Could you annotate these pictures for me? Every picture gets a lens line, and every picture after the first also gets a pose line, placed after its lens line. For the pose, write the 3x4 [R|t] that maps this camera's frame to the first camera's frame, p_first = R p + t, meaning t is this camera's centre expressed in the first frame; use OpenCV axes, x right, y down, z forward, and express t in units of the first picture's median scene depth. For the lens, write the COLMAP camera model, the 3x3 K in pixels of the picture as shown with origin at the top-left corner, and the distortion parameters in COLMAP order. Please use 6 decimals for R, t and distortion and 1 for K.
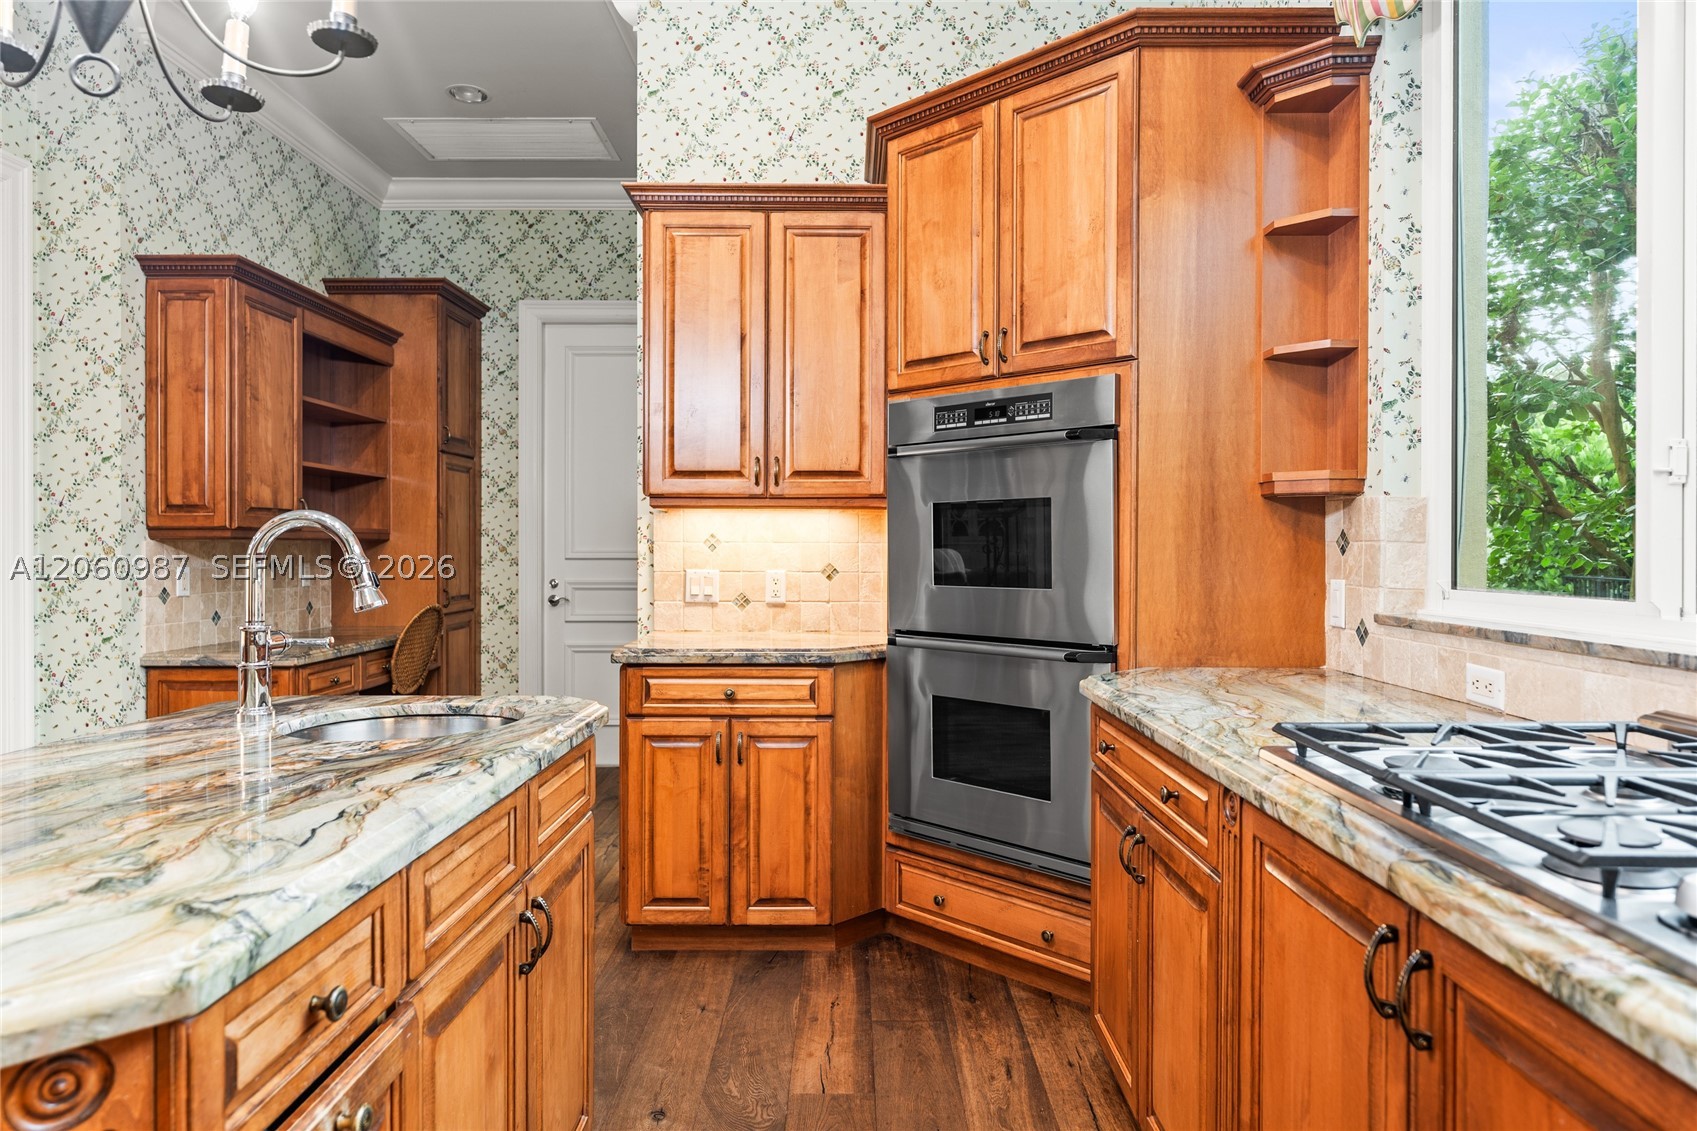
lens RADIAL K [[1032.3, 0, 845.7], [0, 1032.3, 550.6], [0, 0, 1]] dist [-0.001698, 0.000224]
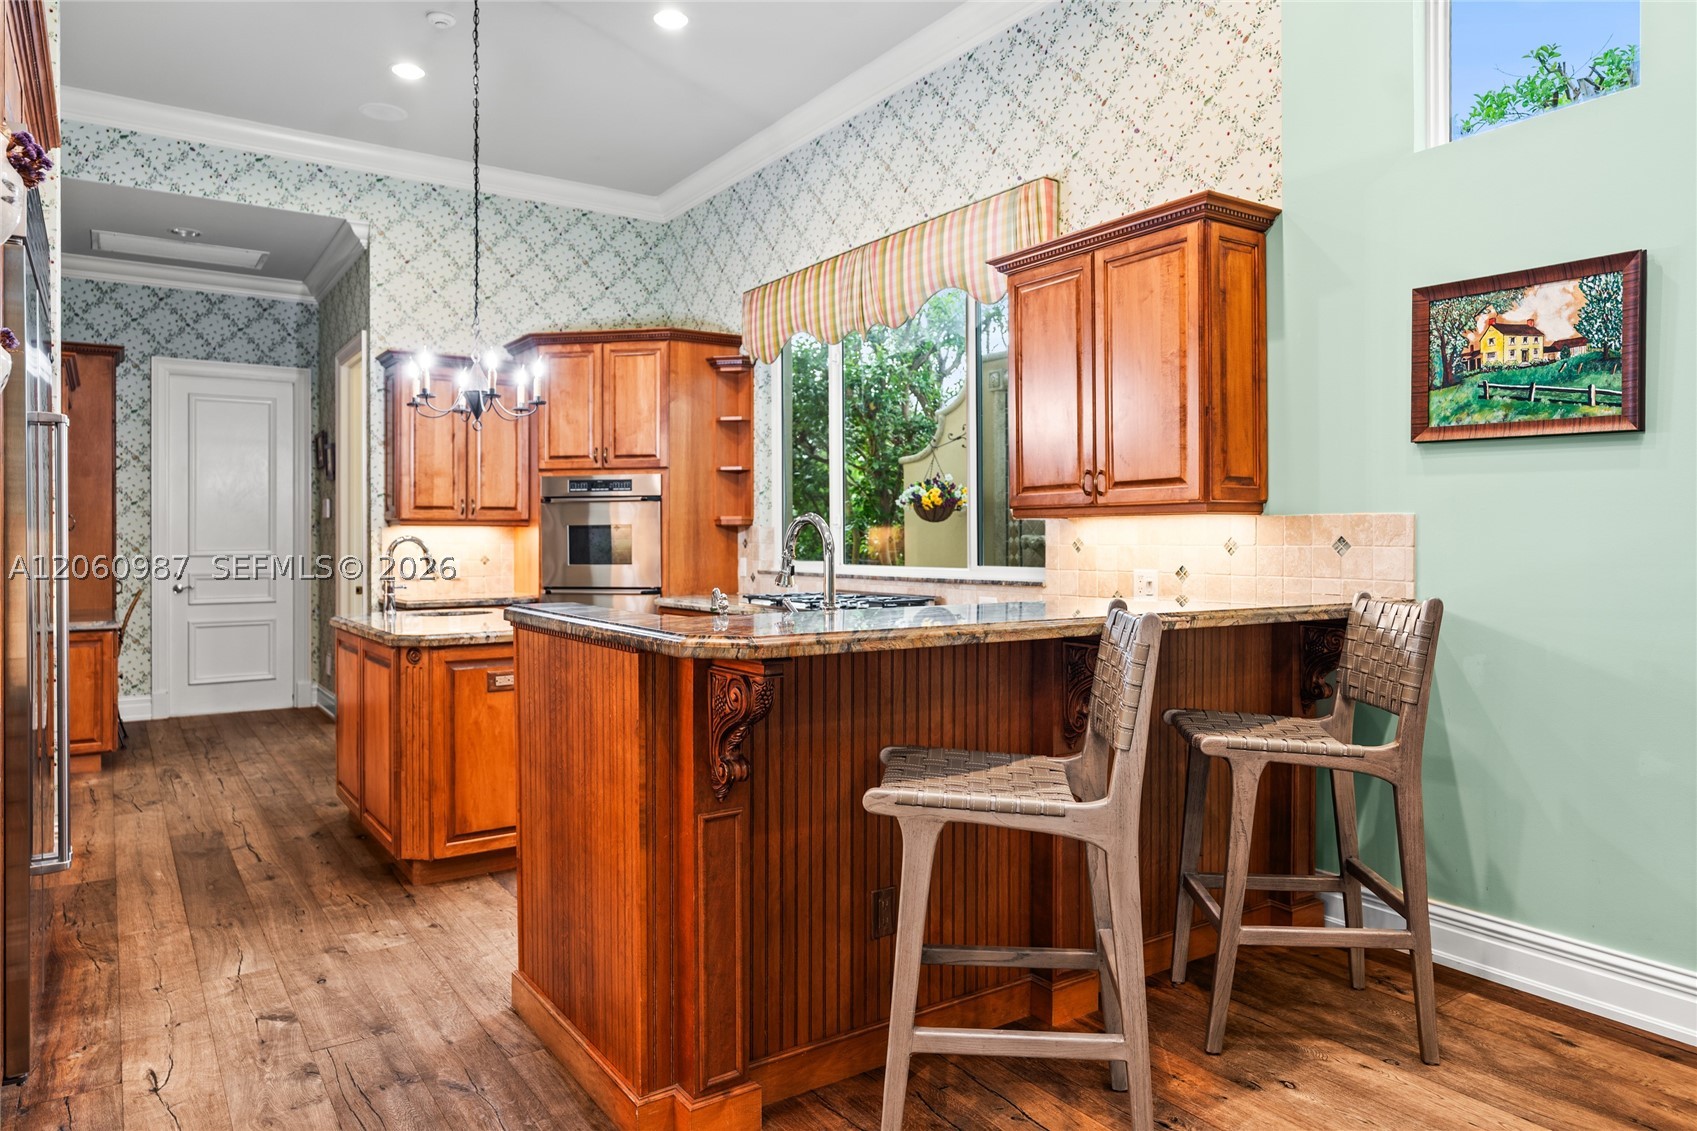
lens RADIAL K [[1073.3, 0, 844.8], [0, 1073.3, 544.2], [0, 0, 1]] dist [0.001436, 0.000703]
pose [[0.822874, -0.008616, 0.568159, -0.776249], [0.007817, 0.999962, 0.003842, -0.013635], [-0.568171, 0.001280, 0.822910, -1.250783]]
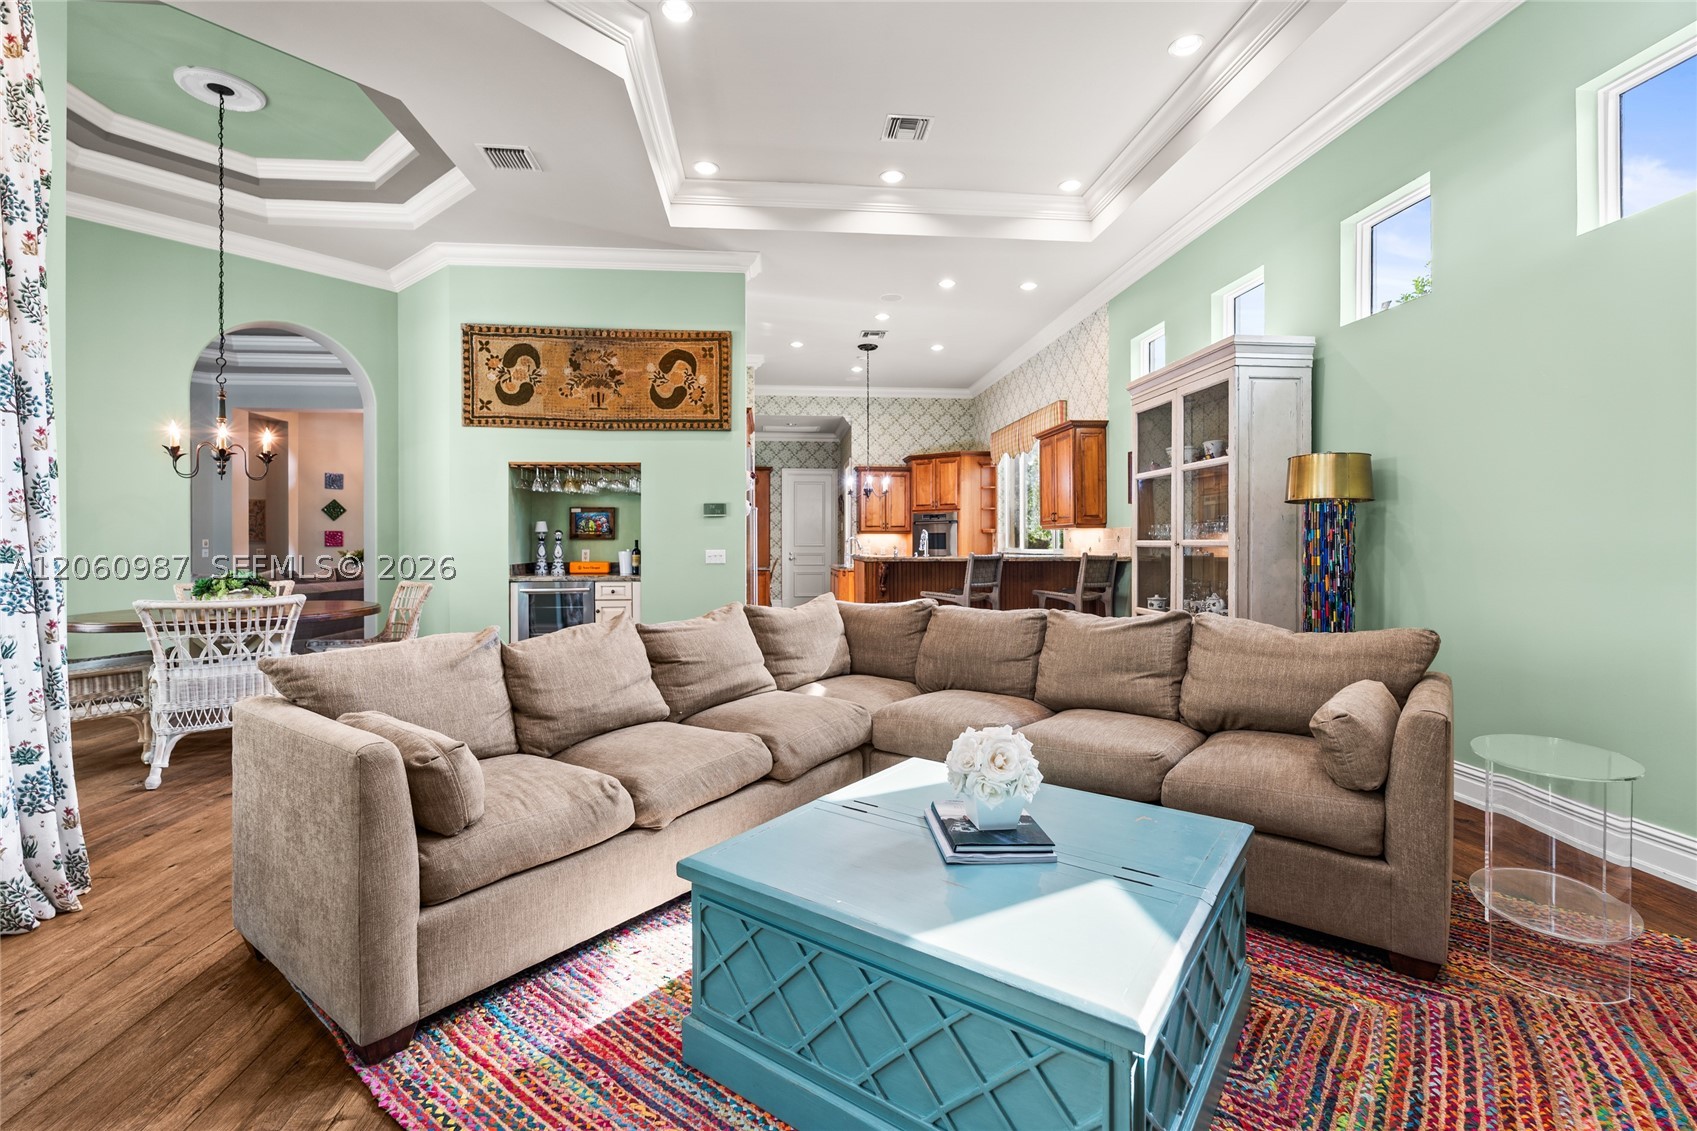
lens RADIAL K [[753.6, 0, 848.5], [0, 753.6, 565.5], [0, 0, 1]] dist [-0.000643, 0.000017]
pose [[0.994461, -0.007412, 0.104848, -0.758440], [0.004795, 0.999671, 0.025194, 0.019296], [-0.105001, -0.024552, 0.994169, -3.026273]]
